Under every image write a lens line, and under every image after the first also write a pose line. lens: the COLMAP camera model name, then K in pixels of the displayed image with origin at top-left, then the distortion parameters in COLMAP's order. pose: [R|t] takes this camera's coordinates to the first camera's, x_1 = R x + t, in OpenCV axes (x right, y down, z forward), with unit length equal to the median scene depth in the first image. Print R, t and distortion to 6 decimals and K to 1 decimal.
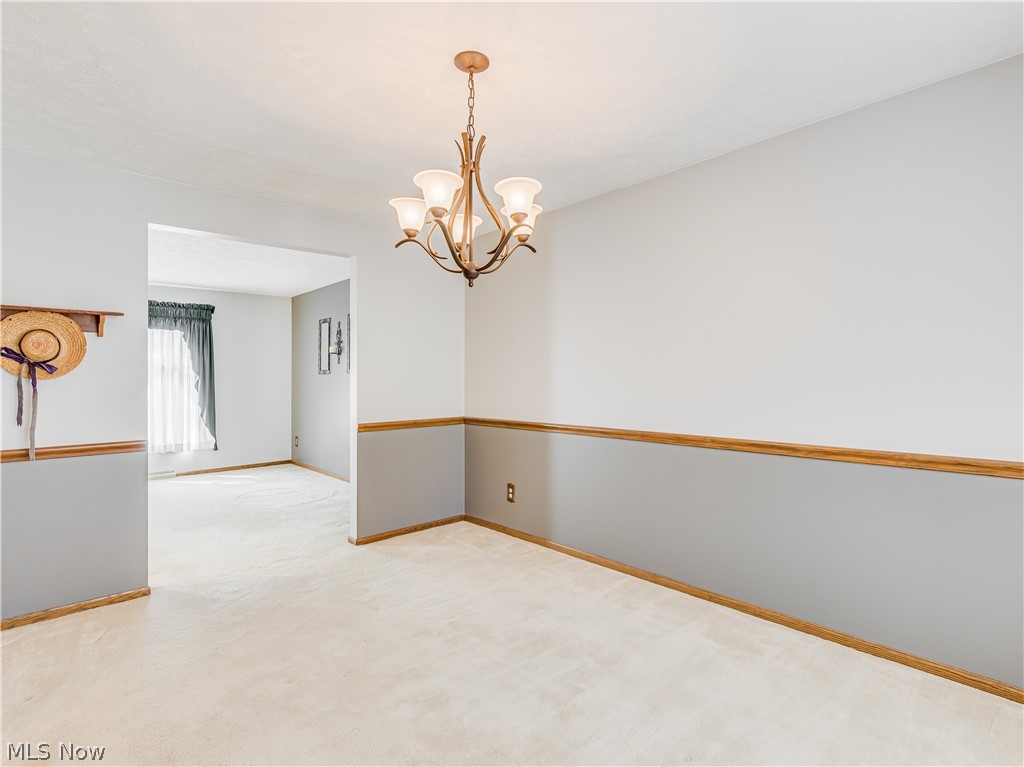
lens RADIAL K [[511.7, 0, 512.9], [0, 511.7, 377.8], [0, 0, 1]] dist [-0.003184, -0.000922]
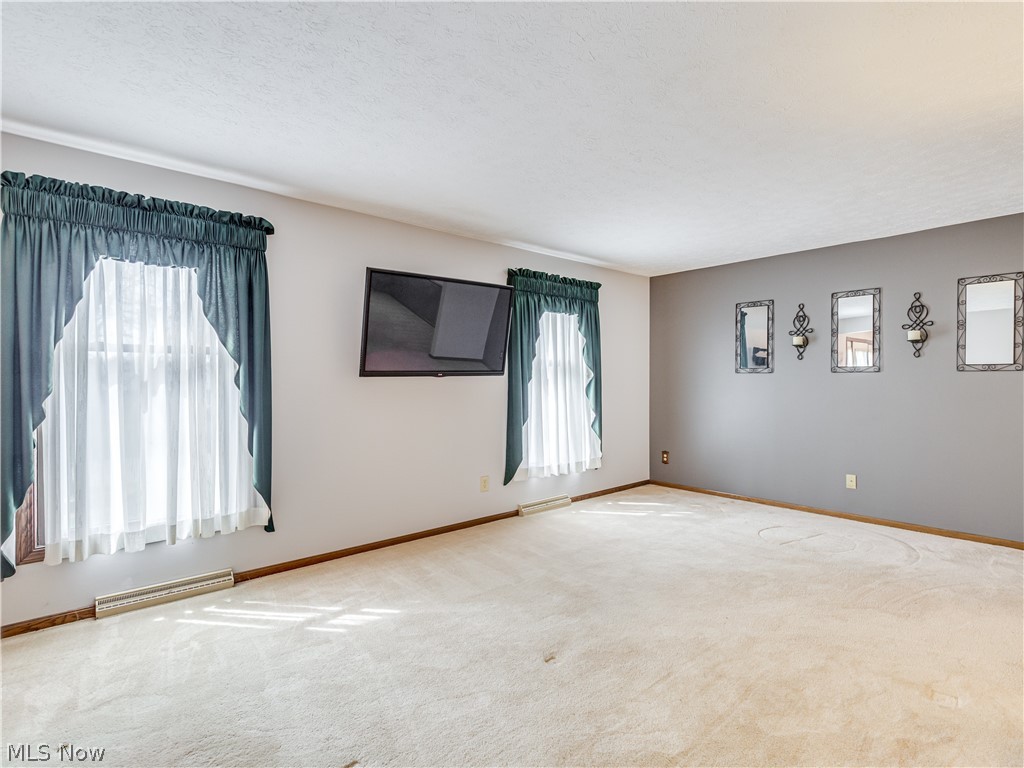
lens RADIAL K [[511.7, 0, 517.1], [0, 511.7, 381.2], [0, 0, 1]] dist [-0.003184, -0.000922]
pose [[0.999821, 0.001669, 0.018851, -0.752078], [-0.001698, 0.999997, 0.001511, 0.006546], [-0.018848, -0.001543, 0.999821, 0.227668]]
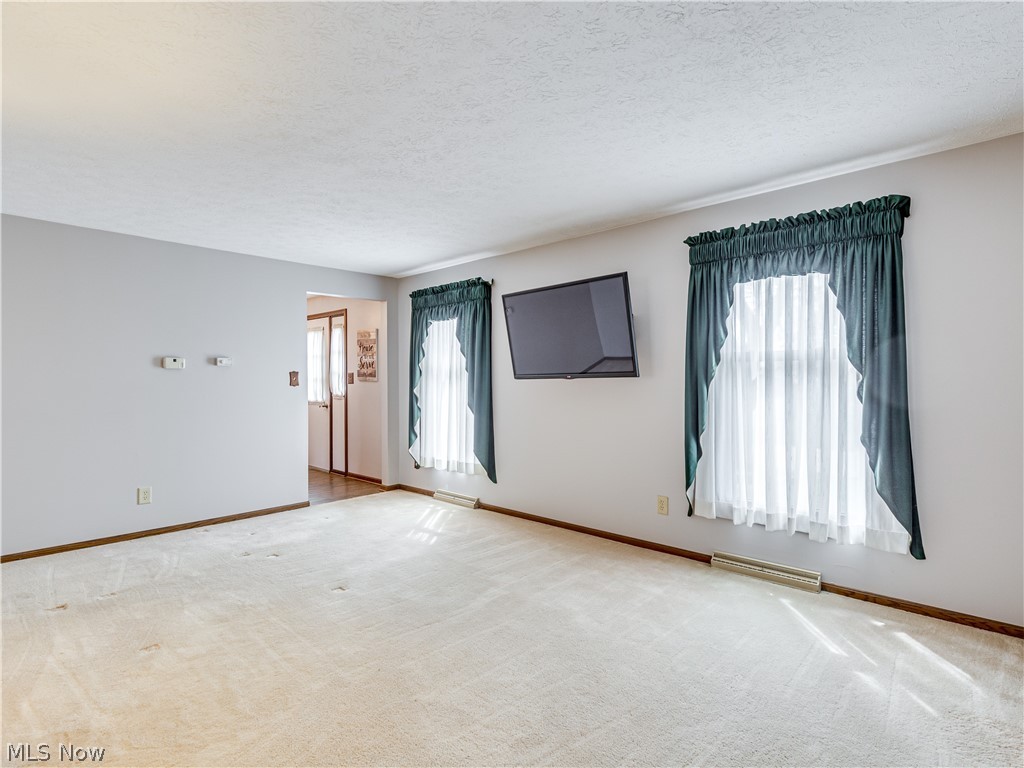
lens RADIAL K [[511.7, 0, 511.5], [0, 511.7, 378.9], [0, 0, 1]] dist [-0.003184, -0.000922]
pose [[0.120200, 0.000674, -0.992750, -0.234901], [-0.001386, 0.999999, 0.000511, 0.002400], [0.992749, 0.001314, 0.120200, 0.670200]]
